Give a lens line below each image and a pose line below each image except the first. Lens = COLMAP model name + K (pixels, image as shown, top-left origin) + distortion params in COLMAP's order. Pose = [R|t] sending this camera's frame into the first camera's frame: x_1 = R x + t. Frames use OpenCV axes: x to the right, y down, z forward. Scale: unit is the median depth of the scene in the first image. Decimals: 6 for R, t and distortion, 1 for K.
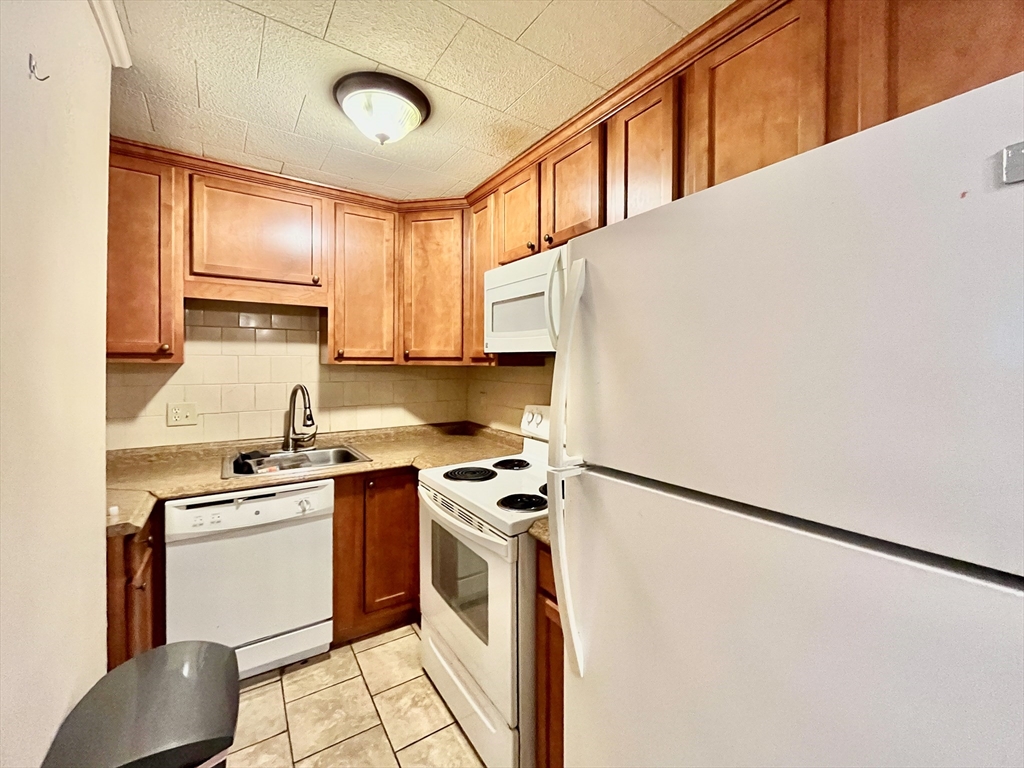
lens RADIAL K [[422.2, 0, 511.4], [0, 422.2, 366.3], [0, 0, 1]] dist [-0.001454, 0.000027]
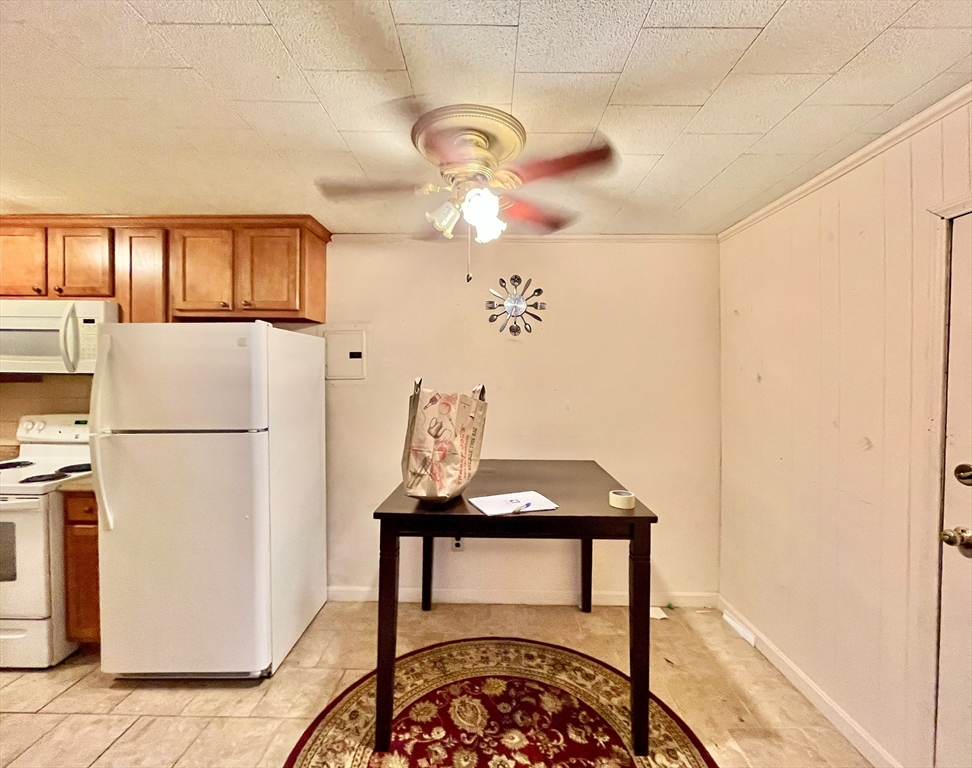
lens RADIAL K [[430.0, 0, 486.0], [0, 430.0, 384.0], [0, 0, 1]] dist [-0.002355, -0.000064]
pose [[0.562173, -0.014827, 0.826887, -0.292194], [-0.002381, 0.999806, 0.019547, -0.029151], [-0.827017, -0.012957, 0.562028, -0.941615]]
